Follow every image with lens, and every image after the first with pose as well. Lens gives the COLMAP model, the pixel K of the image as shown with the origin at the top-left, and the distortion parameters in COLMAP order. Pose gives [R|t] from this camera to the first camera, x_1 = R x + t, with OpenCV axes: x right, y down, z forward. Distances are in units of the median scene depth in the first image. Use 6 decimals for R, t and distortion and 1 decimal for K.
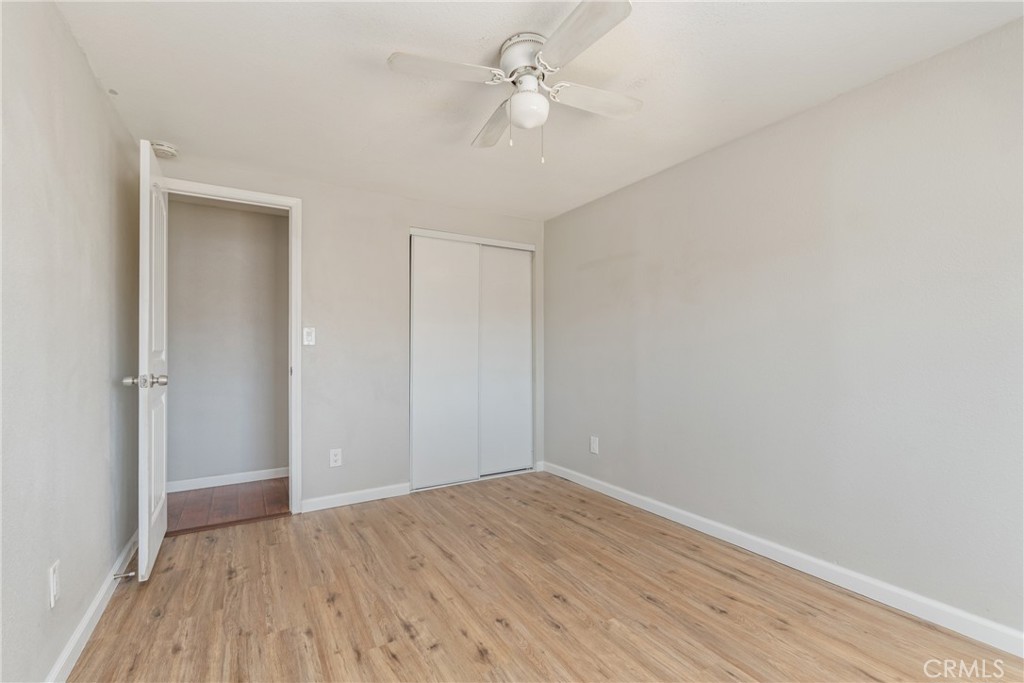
lens RADIAL K [[454.1, 0, 518.1], [0, 454.1, 345.9], [0, 0, 1]] dist [0.000050, 0.000249]
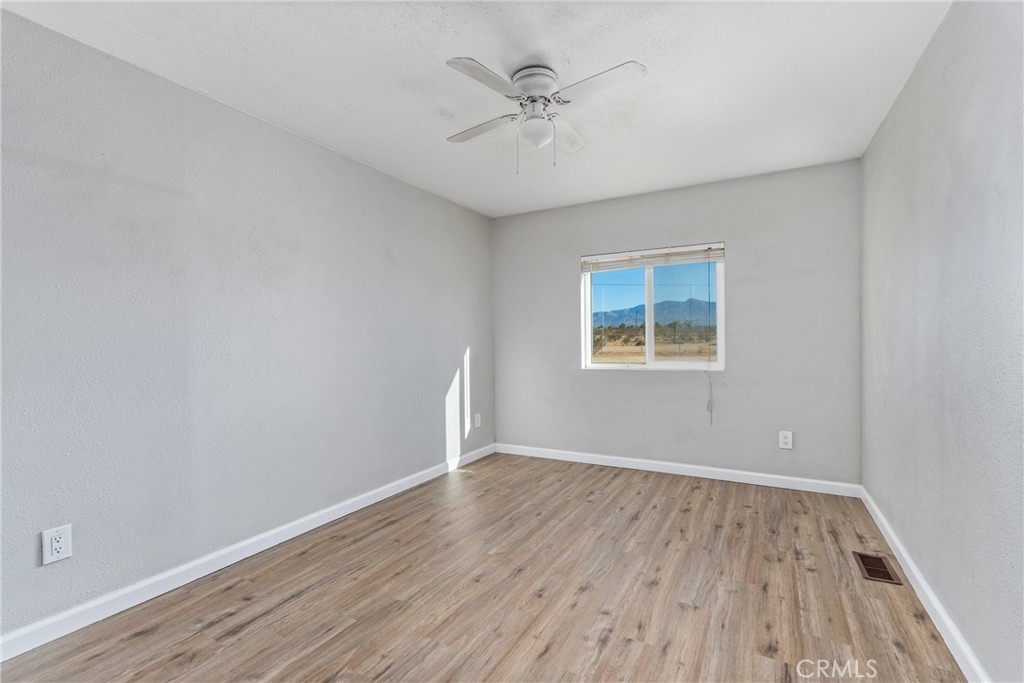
lens RADIAL K [[454.1, 0, 517.8], [0, 454.1, 340.3], [0, 0, 1]] dist [0.000050, 0.000249]
pose [[-0.496601, 0.008675, 0.867936, -0.783855], [0.007672, 0.999955, -0.005604, 0.019512], [-0.867945, 0.003876, -0.496645, 1.317721]]
